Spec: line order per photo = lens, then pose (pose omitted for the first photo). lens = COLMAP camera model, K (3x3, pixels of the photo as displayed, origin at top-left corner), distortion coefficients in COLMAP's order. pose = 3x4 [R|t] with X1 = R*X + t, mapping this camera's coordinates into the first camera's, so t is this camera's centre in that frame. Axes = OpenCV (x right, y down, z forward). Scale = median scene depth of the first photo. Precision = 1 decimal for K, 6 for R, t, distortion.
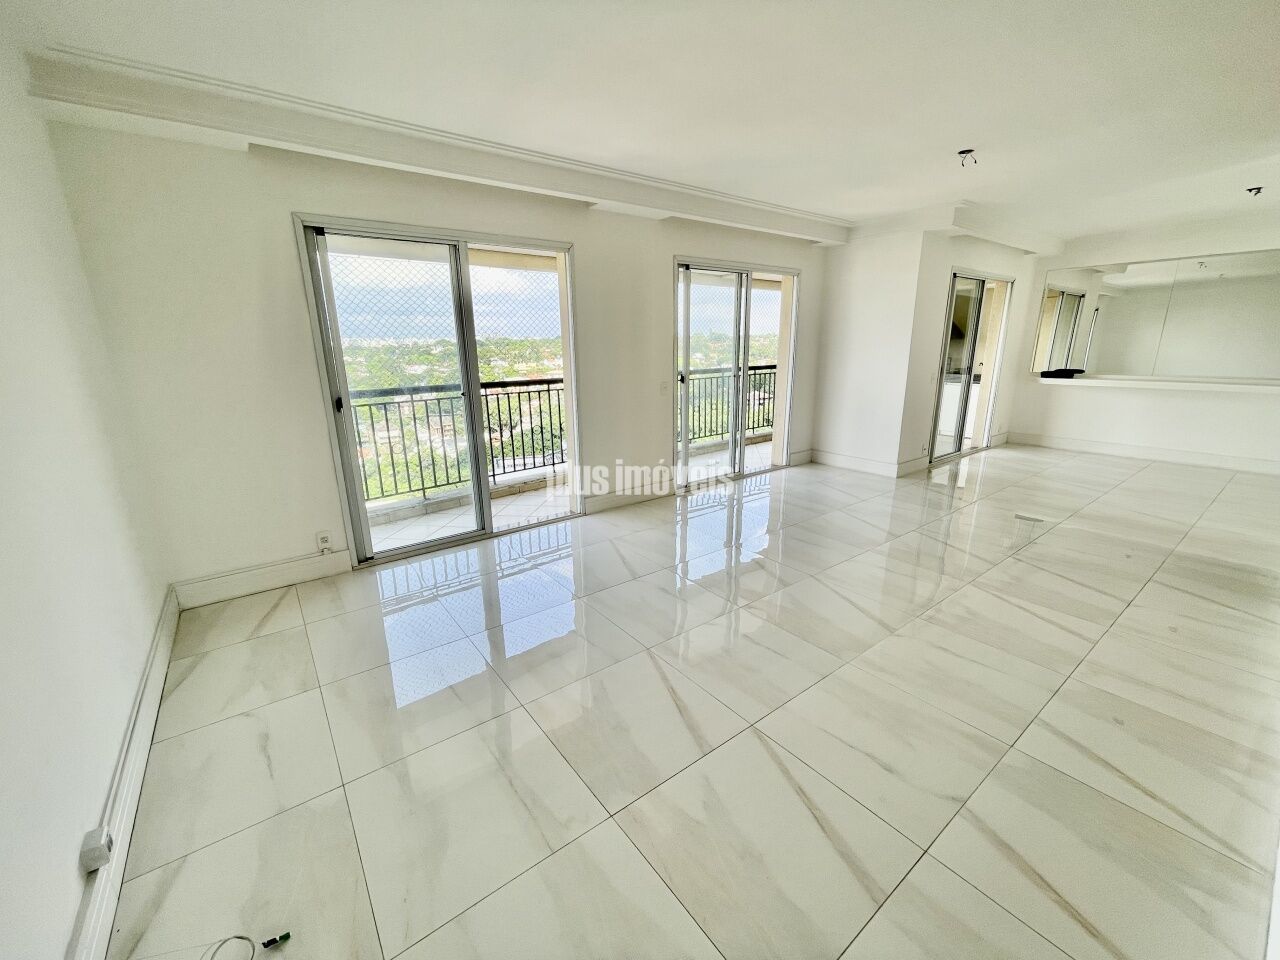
lens RADIAL K [[517.1, 0, 637.0], [0, 517.1, 481.6], [0, 0, 1]] dist [-0.004492, 0.001378]
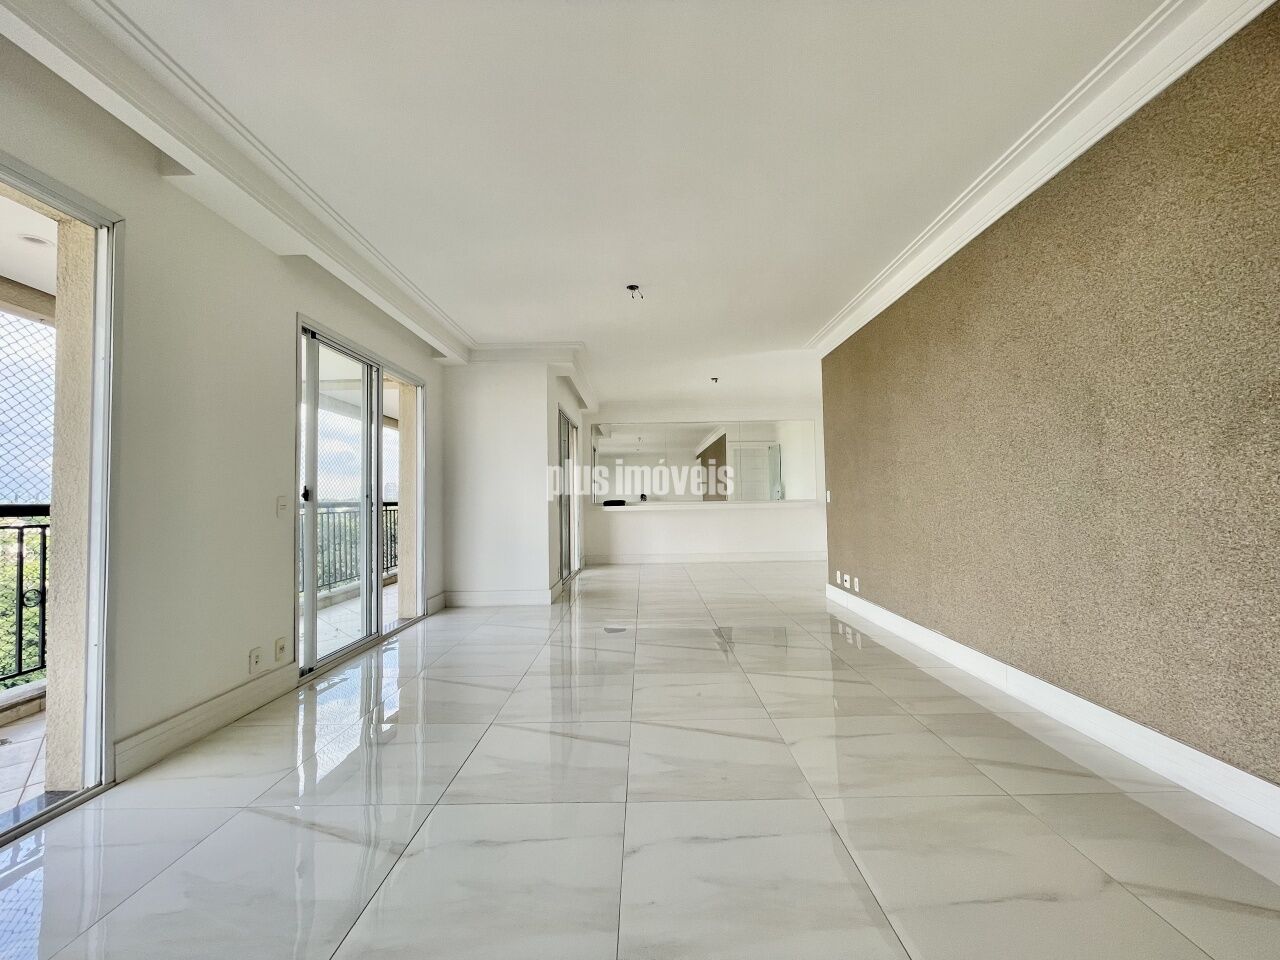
lens RADIAL K [[517.1, 0, 638.5], [0, 517.1, 481.1], [0, 0, 1]] dist [-0.004492, 0.001378]
pose [[0.603976, 0.030600, 0.796415, -0.154132], [0.217566, 0.954980, -0.201688, 0.003326], [-0.766732, 0.295087, 0.570127, 0.279911]]
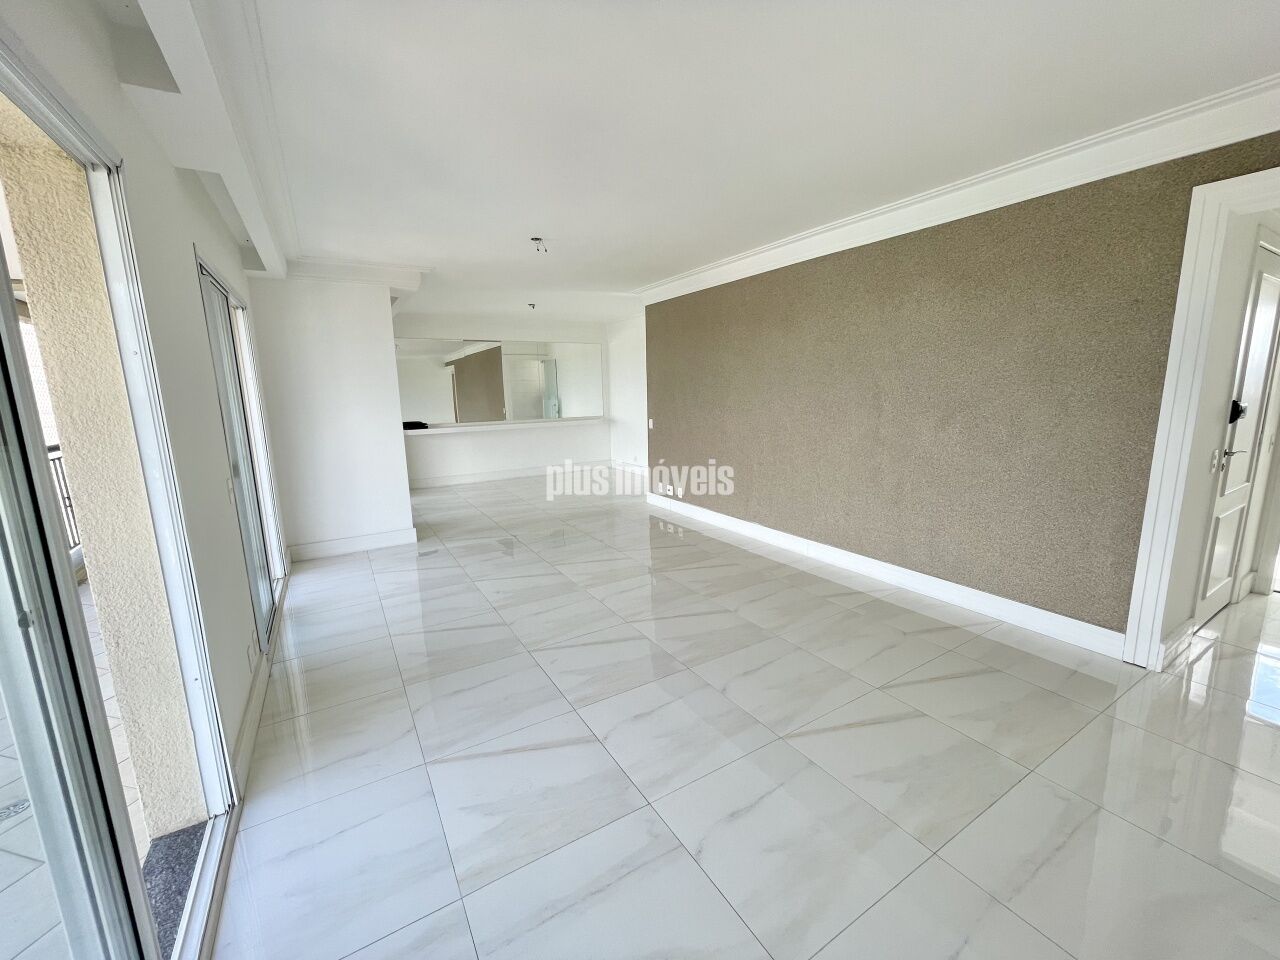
lens RADIAL K [[517.1, 0, 644.7], [0, 517.1, 479.8], [0, 0, 1]] dist [-0.004492, 0.001378]
pose [[0.095020, -0.160355, 0.982475, -0.358261], [0.278221, 0.951889, 0.128455, -0.119384], [-0.955806, 0.261139, 0.135062, 0.452861]]
